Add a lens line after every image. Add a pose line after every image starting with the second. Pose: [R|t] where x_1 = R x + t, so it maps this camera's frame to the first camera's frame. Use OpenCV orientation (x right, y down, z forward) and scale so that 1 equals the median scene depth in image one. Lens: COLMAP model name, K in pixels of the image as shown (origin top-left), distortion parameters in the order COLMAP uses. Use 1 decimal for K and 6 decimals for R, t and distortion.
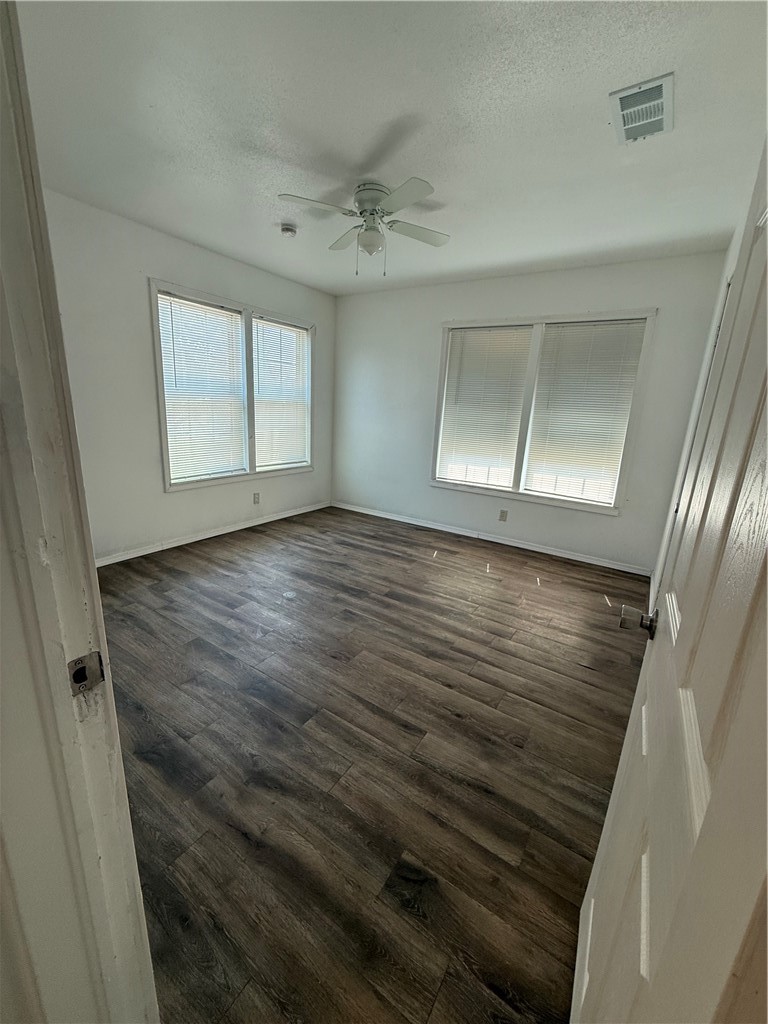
lens RADIAL K [[411.6, 0, 381.4], [0, 411.6, 509.5], [0, 0, 1]] dist [-0.000040, 0.000053]
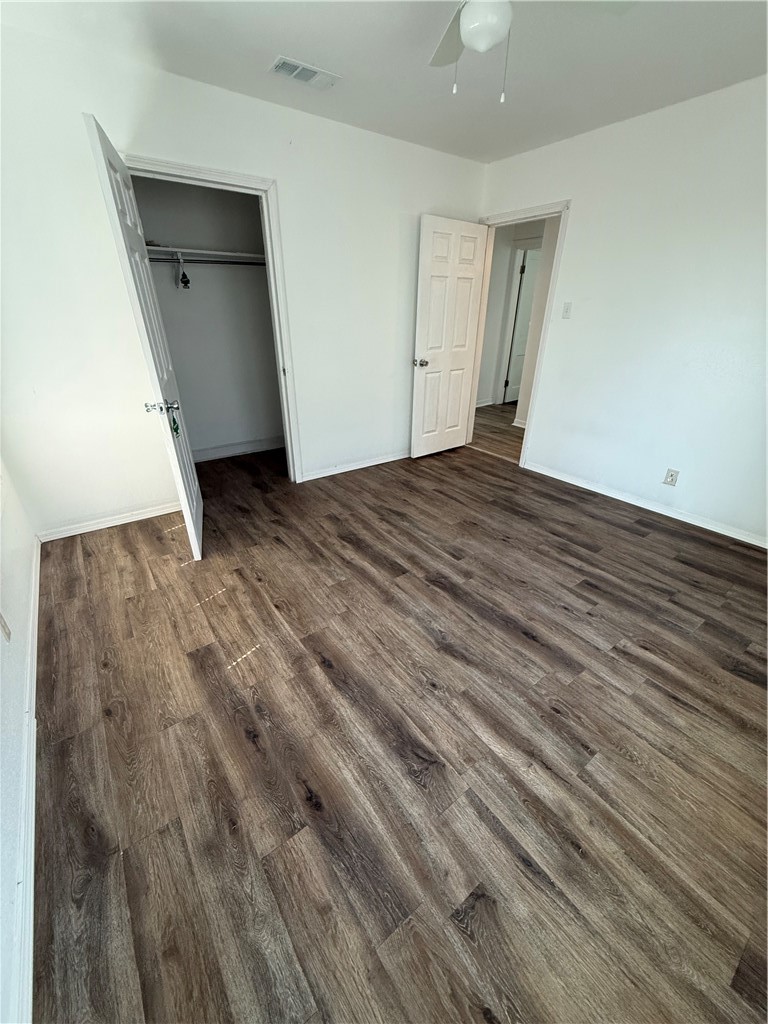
lens RADIAL K [[411.6, 0, 385.3], [0, 411.6, 515.0], [0, 0, 1]] dist [-0.000040, 0.000053]
pose [[-0.938107, -0.205989, 0.278432, -0.133208], [0.032837, 0.747392, 0.663571, -0.355650], [-0.344786, 0.631644, -0.694369, 1.288092]]
